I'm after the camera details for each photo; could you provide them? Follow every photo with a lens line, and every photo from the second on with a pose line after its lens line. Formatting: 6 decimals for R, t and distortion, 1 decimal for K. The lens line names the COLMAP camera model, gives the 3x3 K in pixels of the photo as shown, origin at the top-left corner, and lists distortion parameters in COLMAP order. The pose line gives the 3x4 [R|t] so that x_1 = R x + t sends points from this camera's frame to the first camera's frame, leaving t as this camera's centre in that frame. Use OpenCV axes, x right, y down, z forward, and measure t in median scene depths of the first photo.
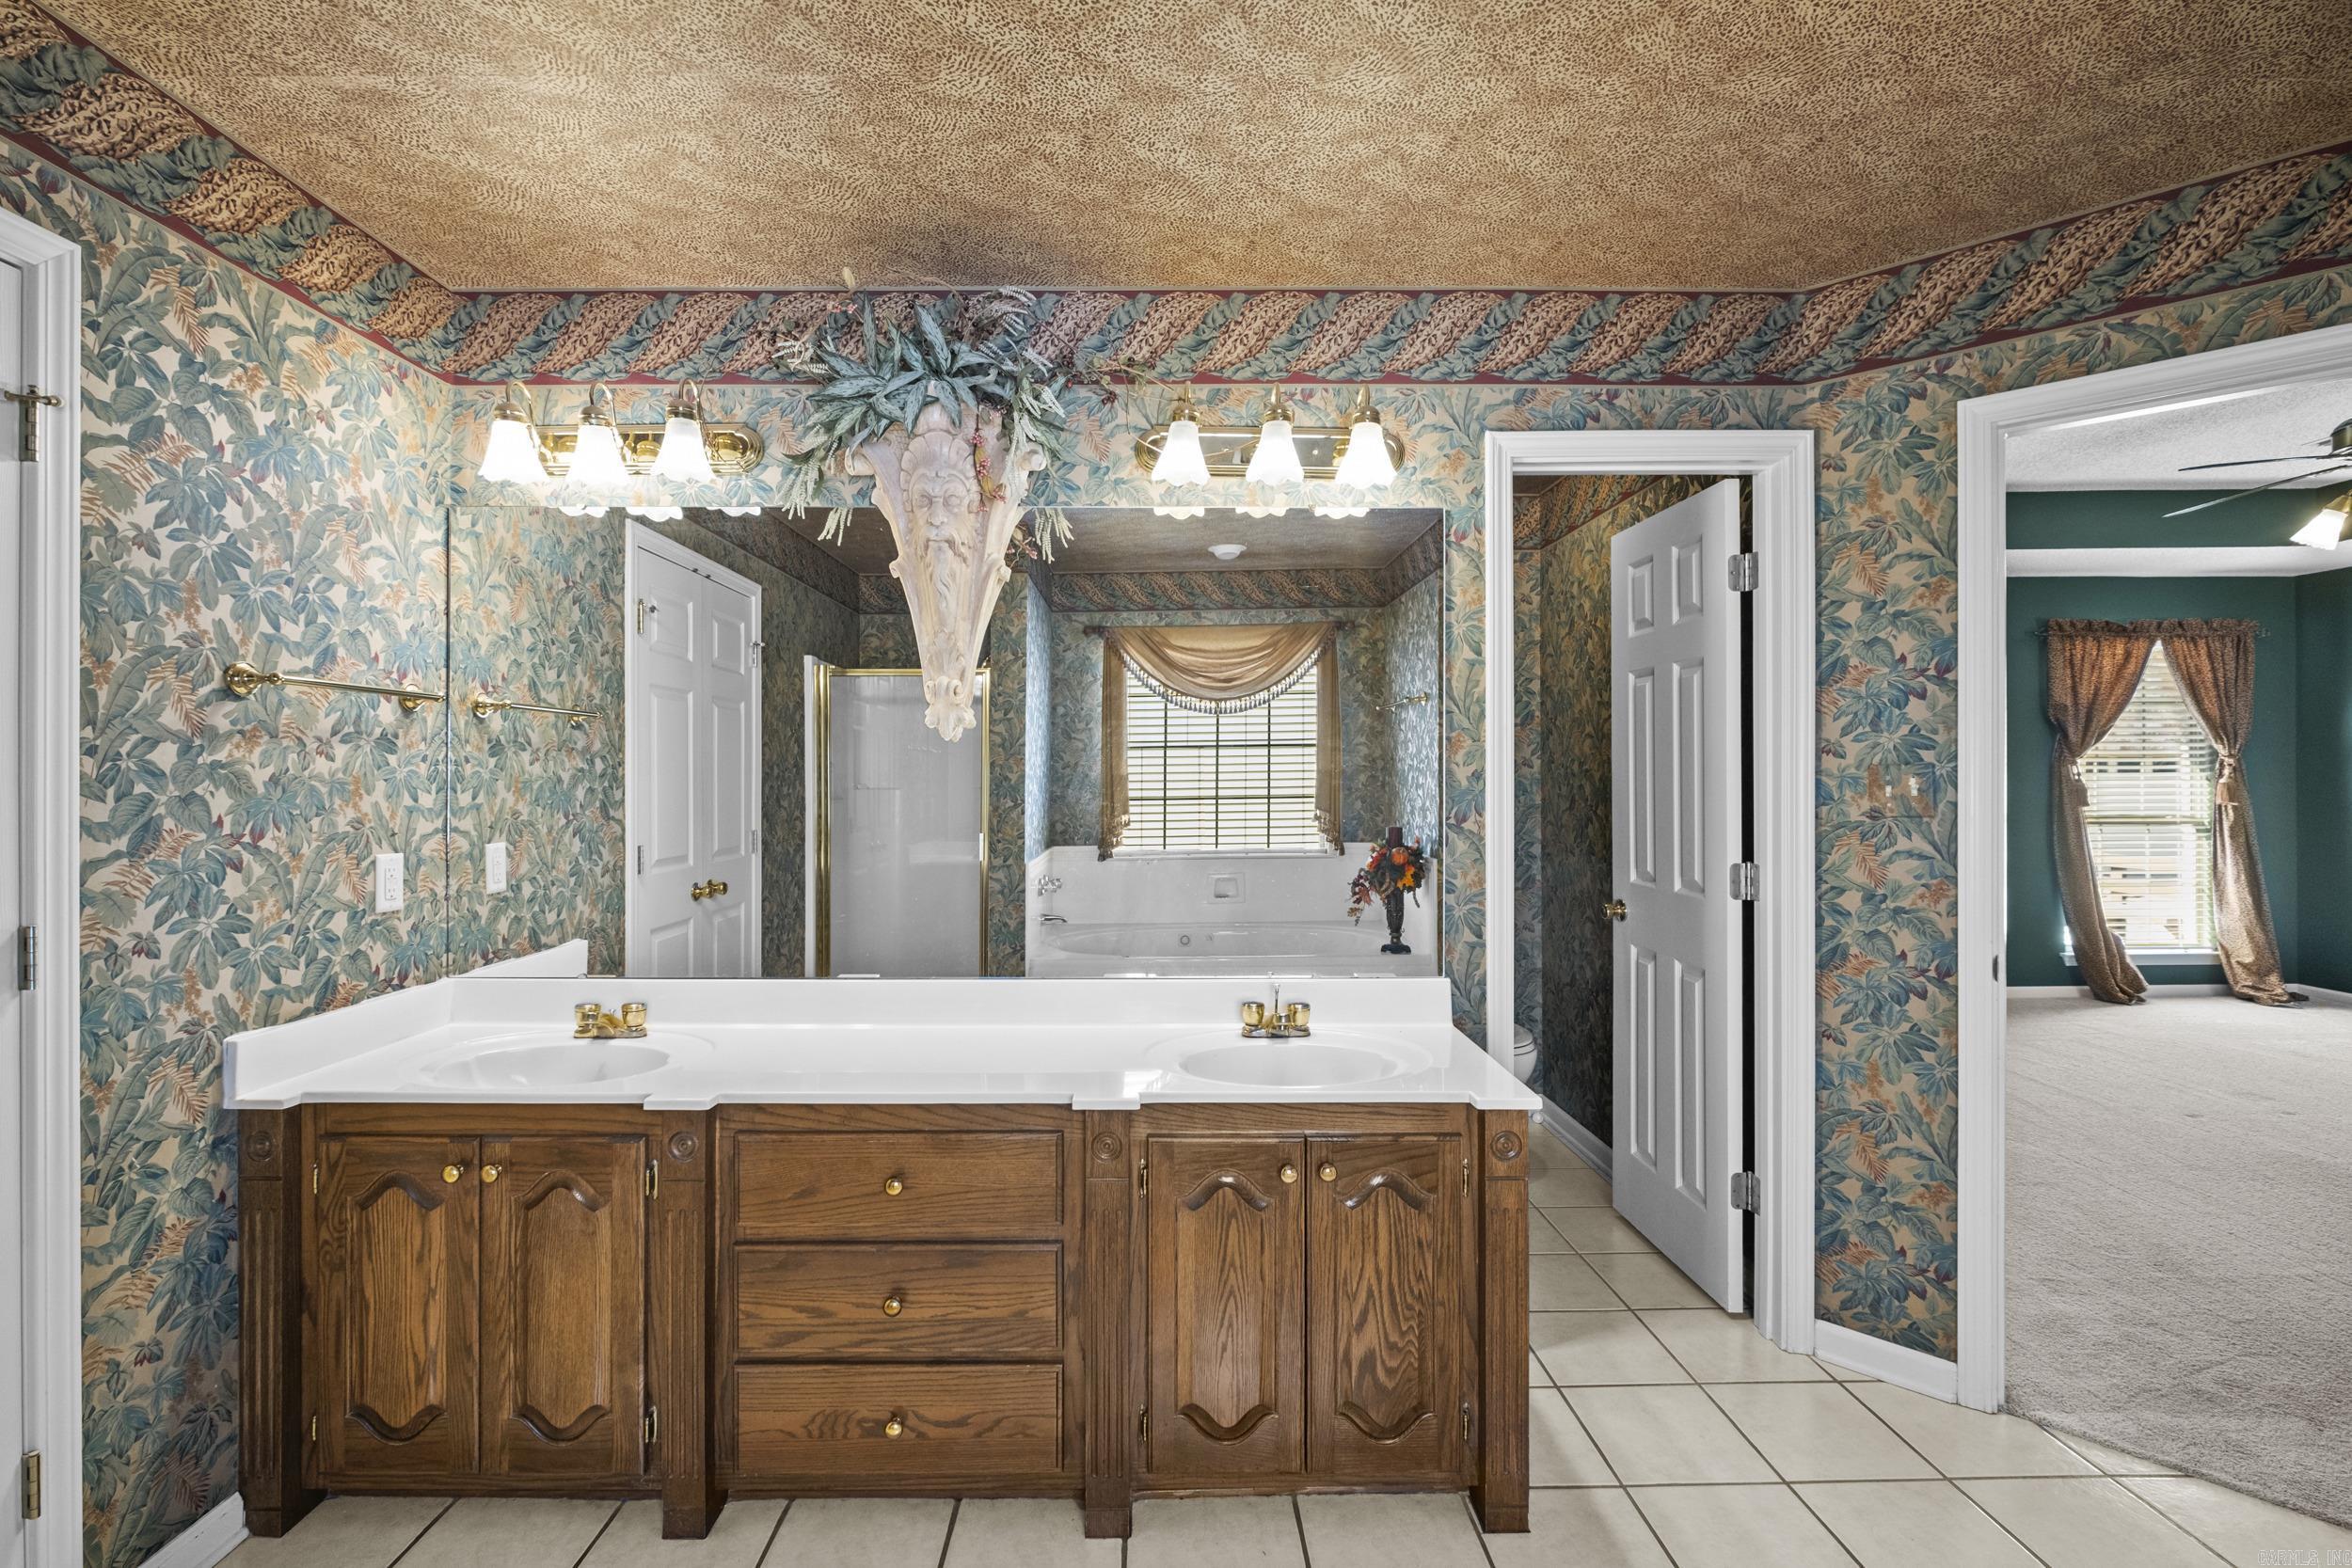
lens RADIAL K [[1020.7, 0, 1170.3], [0, 1020.7, 773.2], [0, 0, 1]] dist [-0.008933, -0.001516]
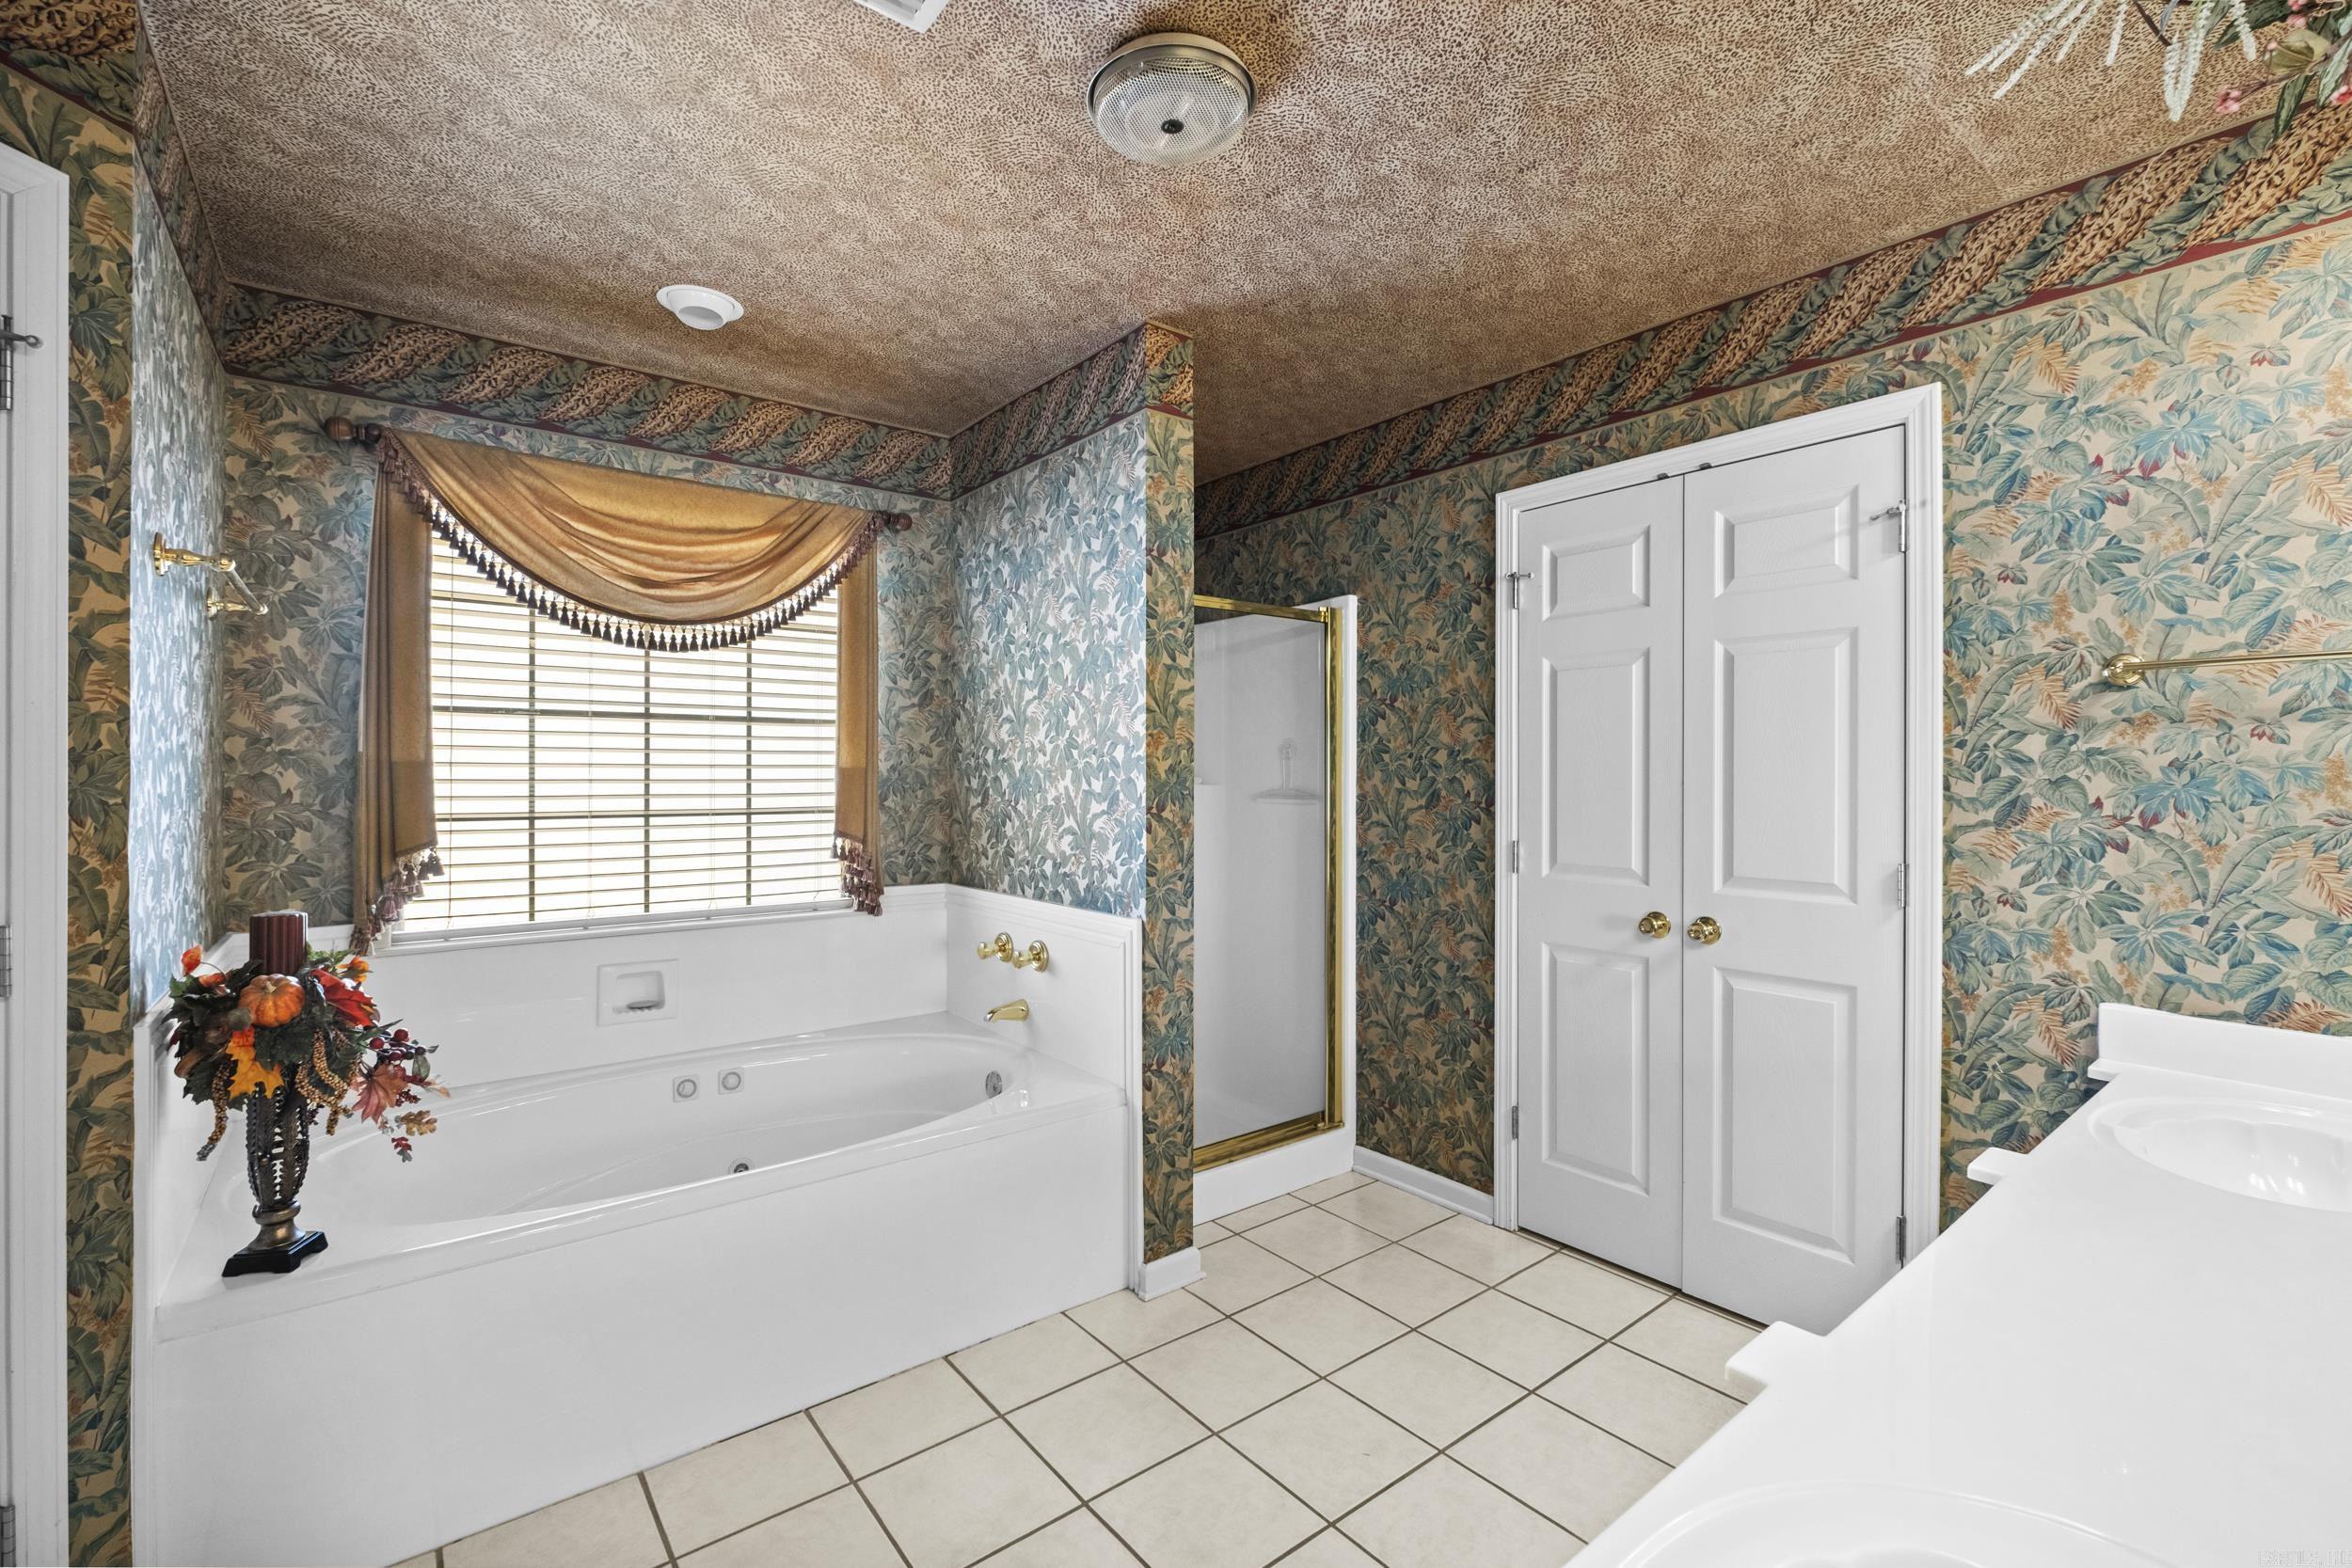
lens RADIAL K [[1020.7, 0, 1167.5], [0, 1020.7, 775.5], [0, 0, 1]] dist [-0.008933, -0.001516]
pose [[-0.799220, 0.000903, -0.601038, 0.489116], [0.002537, 0.999995, -0.001871, 0.015889], [0.601033, -0.003020, -0.799218, 1.180560]]
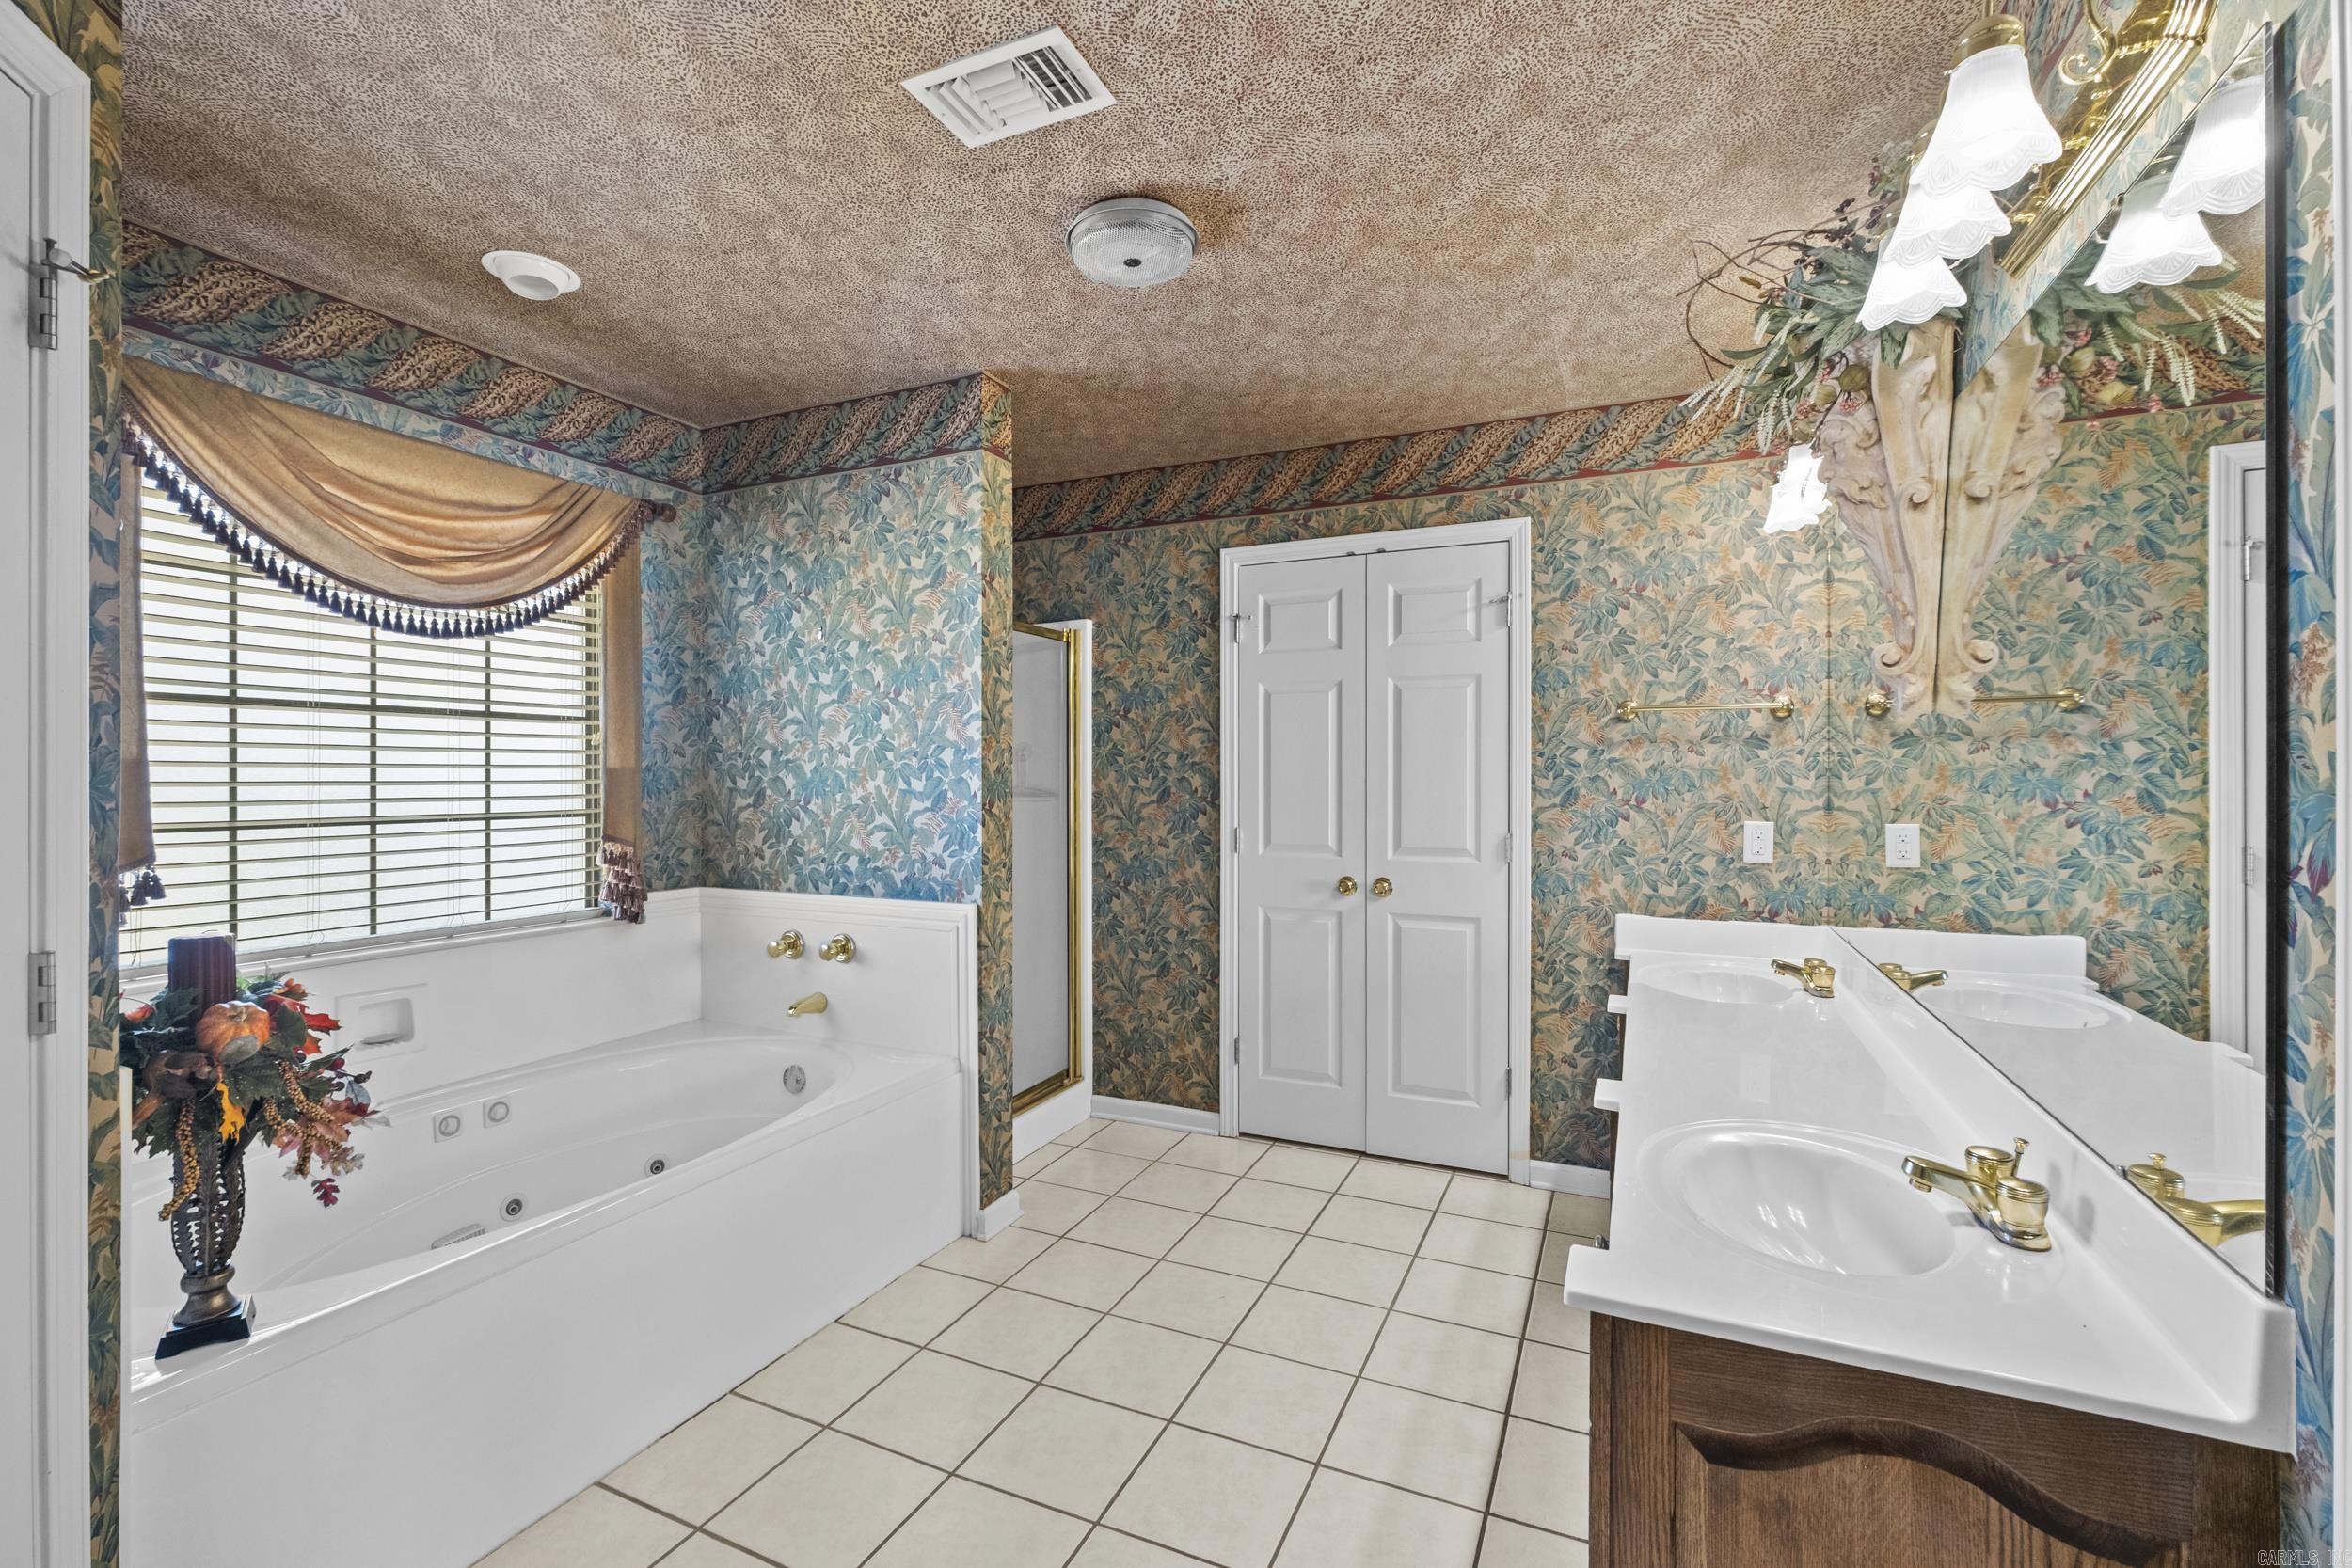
lens RADIAL K [[1020.7, 0, 1186.5], [0, 1020.7, 779.8], [0, 0, 1]] dist [-0.008933, -0.001516]
pose [[-0.429660, 0.005037, -0.902977, 0.937604], [0.004881, 0.999983, 0.003256, 0.015852], [0.902978, -0.003008, -0.429677, 1.013636]]
